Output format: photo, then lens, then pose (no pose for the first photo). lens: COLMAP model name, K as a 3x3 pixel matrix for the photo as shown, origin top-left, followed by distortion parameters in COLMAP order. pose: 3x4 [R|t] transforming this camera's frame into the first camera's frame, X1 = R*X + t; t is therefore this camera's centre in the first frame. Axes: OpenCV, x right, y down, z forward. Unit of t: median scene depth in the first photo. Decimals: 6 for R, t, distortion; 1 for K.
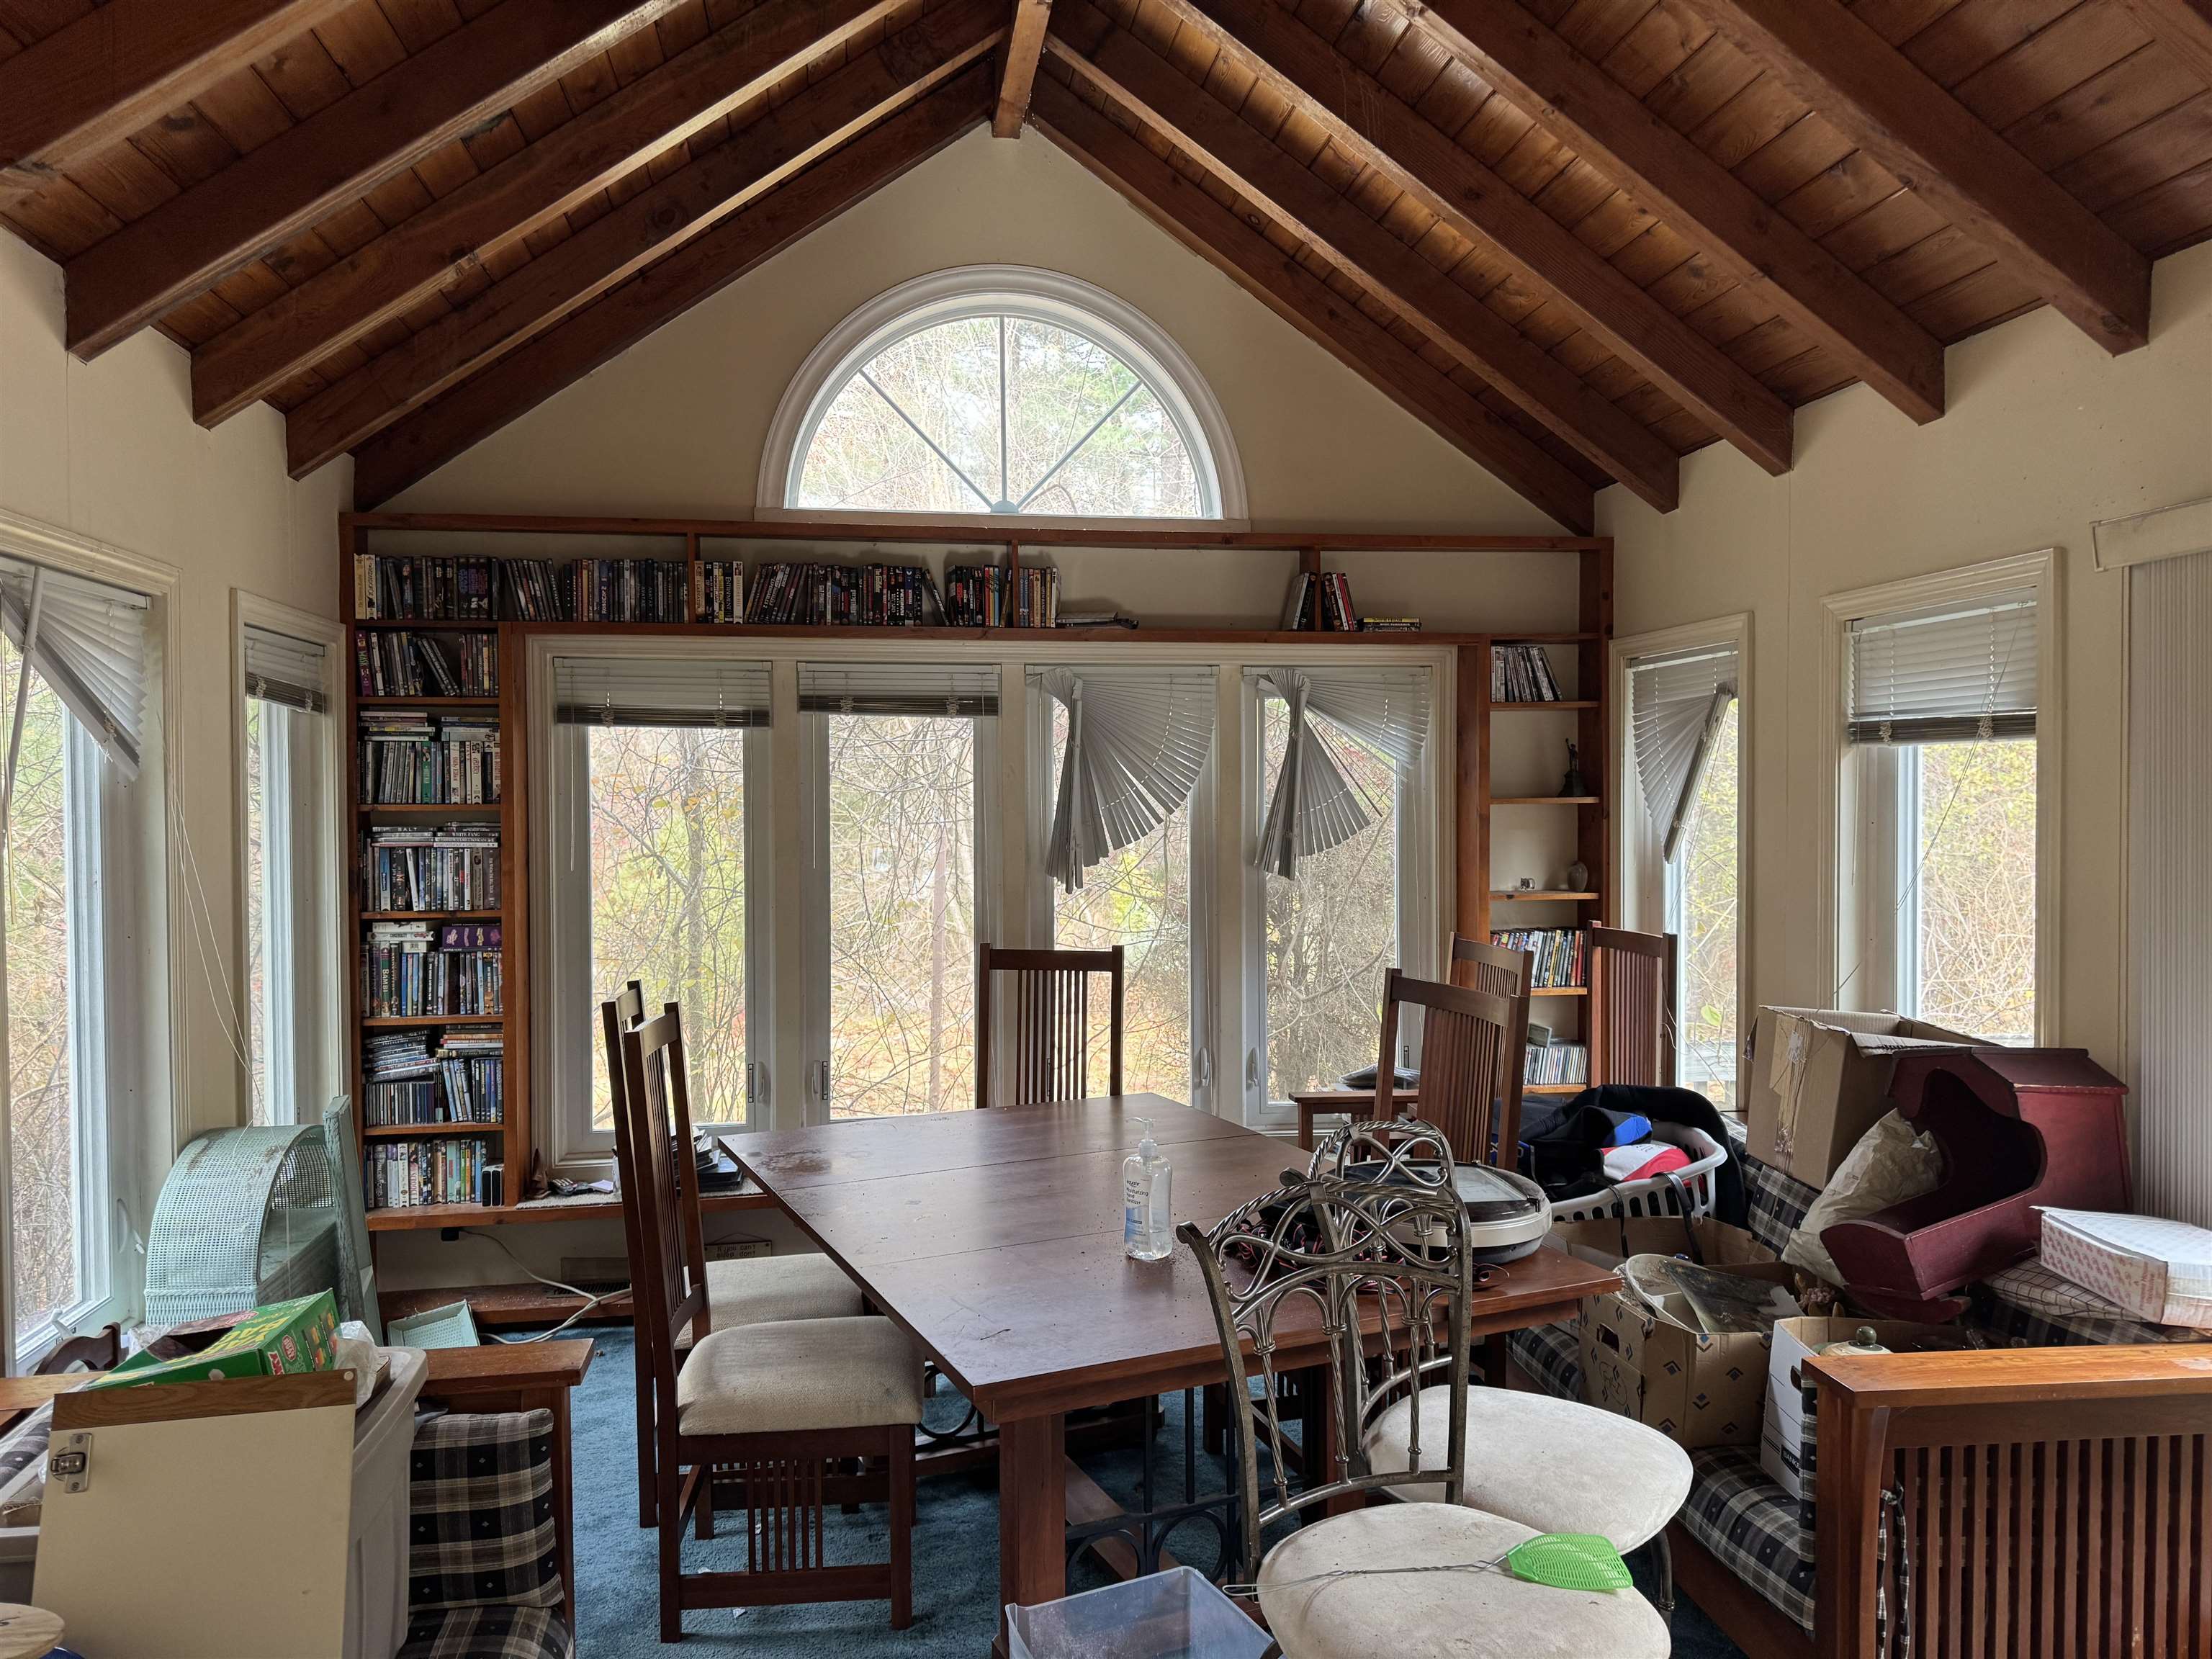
lens RADIAL K [[1530.5, 0, 1106.0], [0, 1530.5, 829.5], [0, 0, 1]] dist [0.002796, -0.000816]
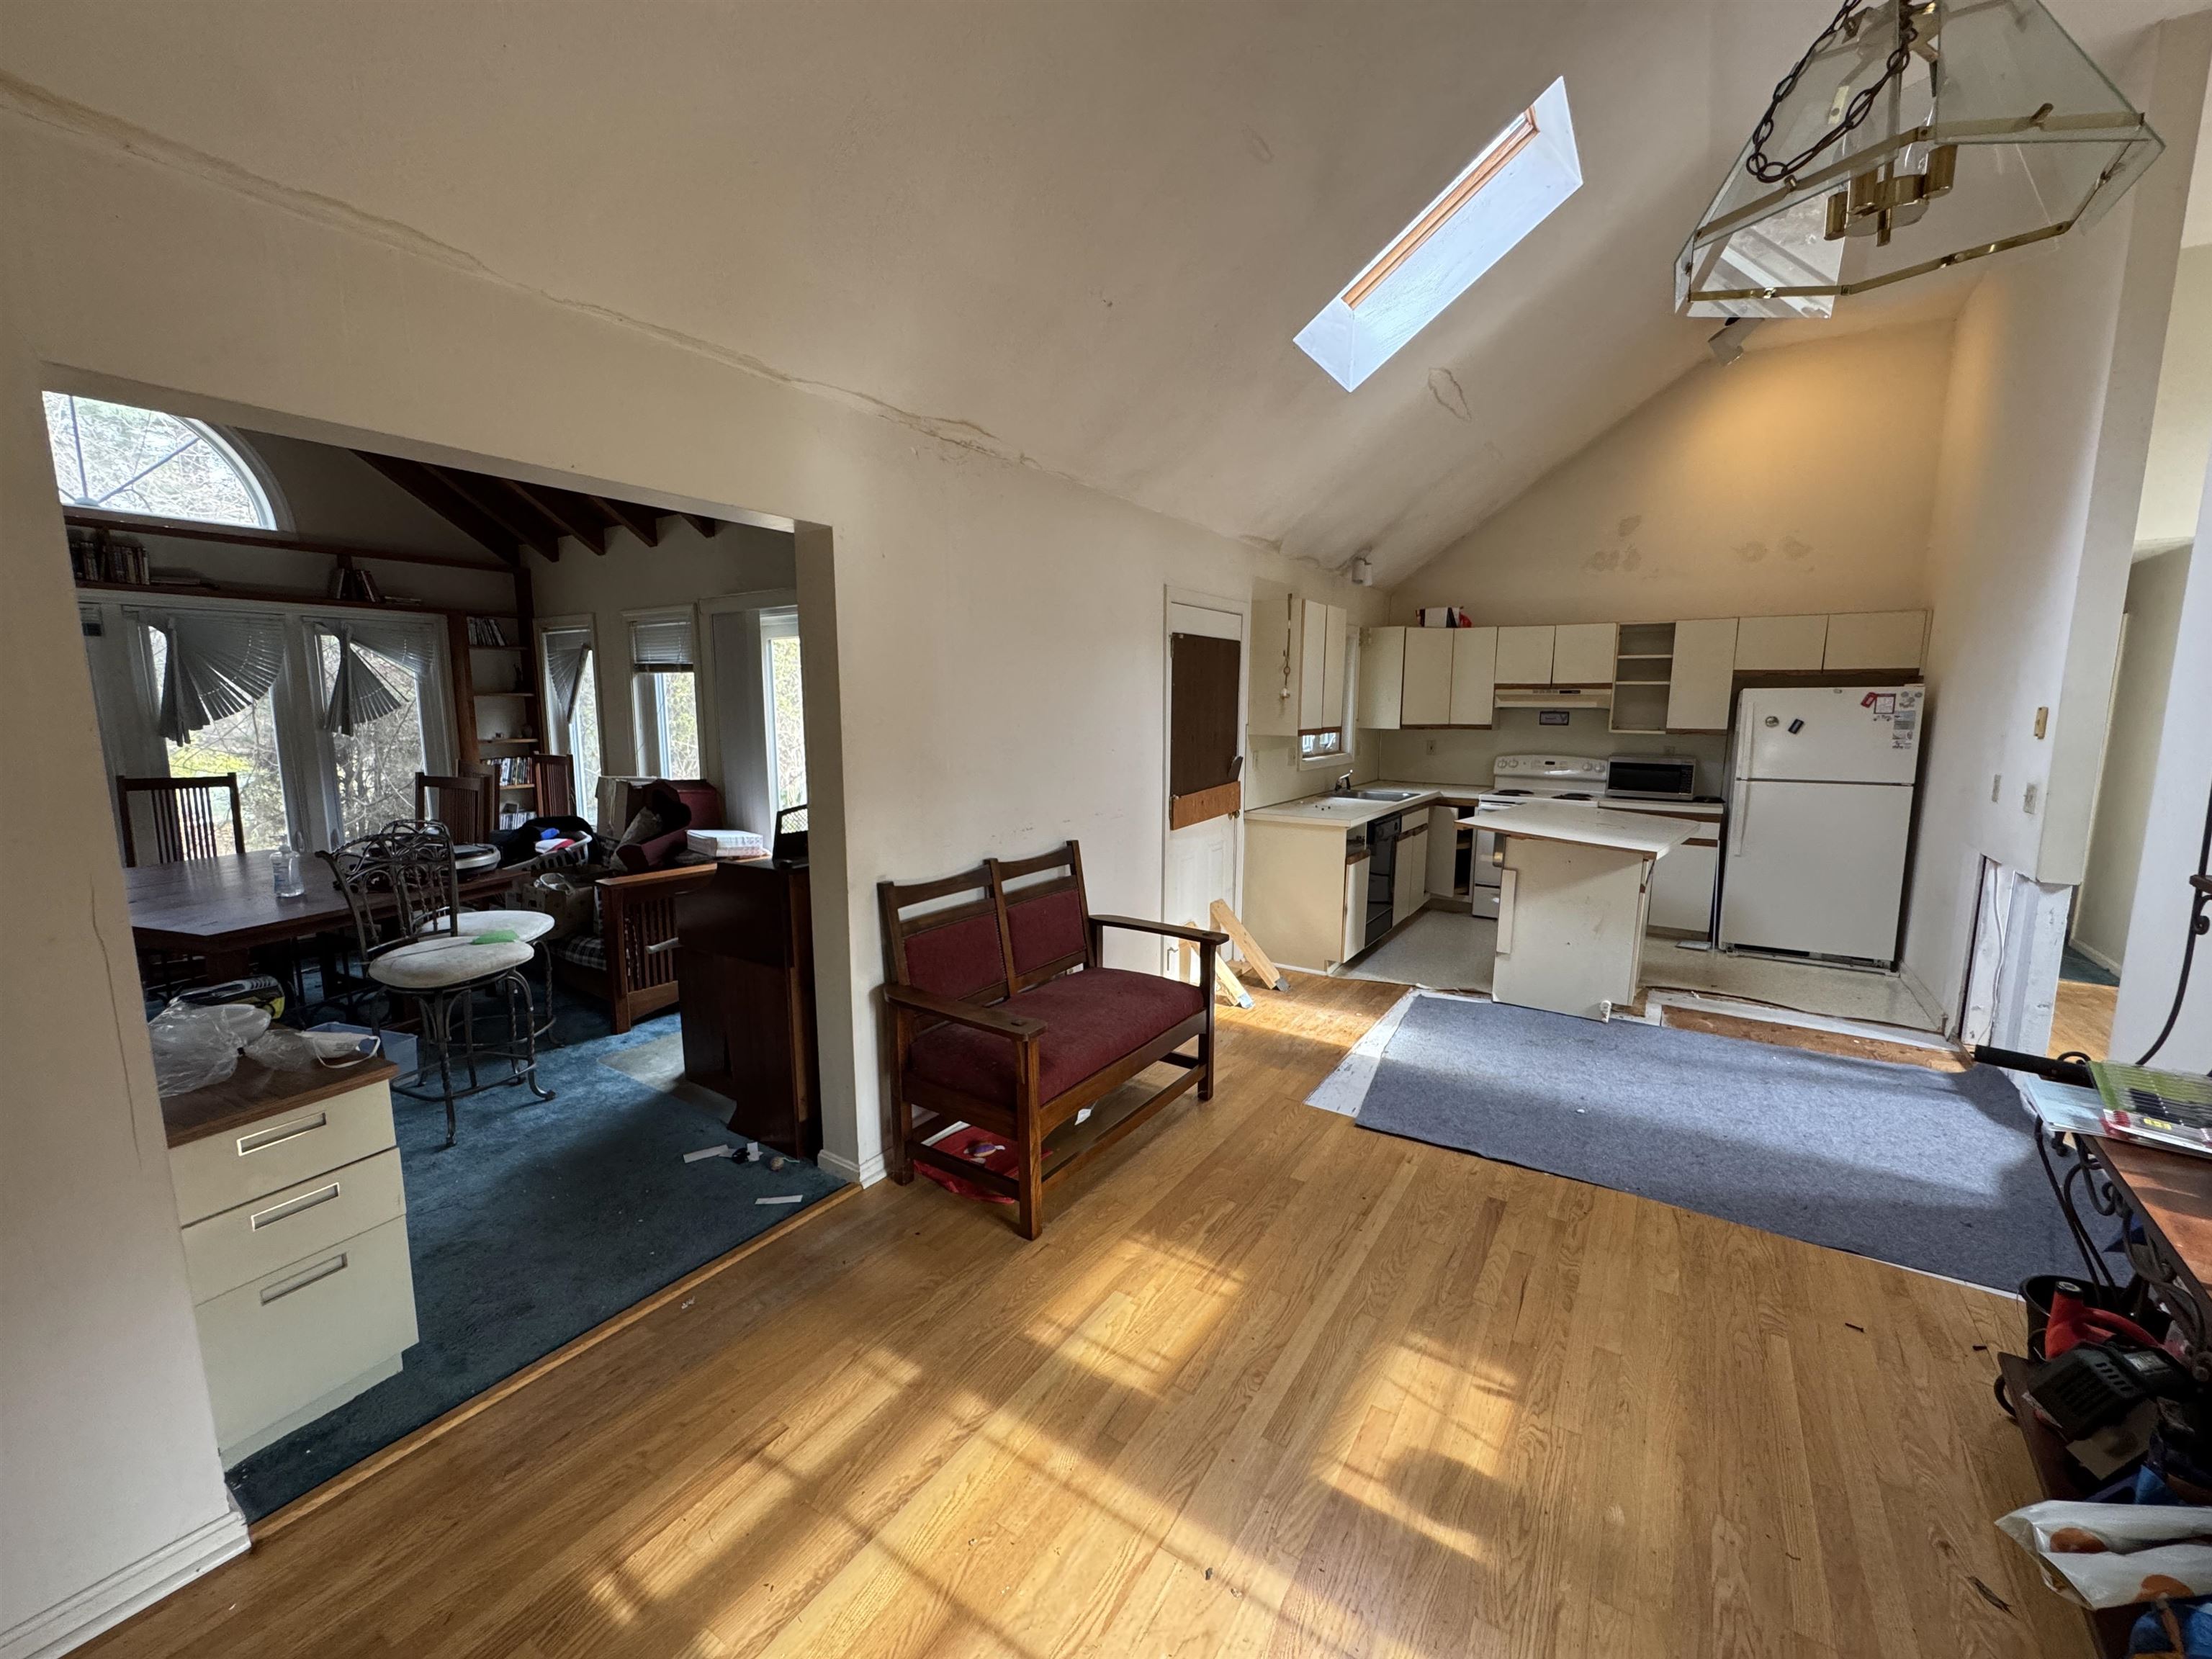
lens RADIAL K [[892.1, 0, 1112.4], [0, 892.1, 833.1], [0, 0, 1]] dist [-0.003414, 0.000111]
pose [[0.673781, -0.098209, 0.732376, -0.063231], [0.005040, 0.991716, 0.128349, 0.017073], [-0.738914, -0.082788, 0.668695, -0.446153]]
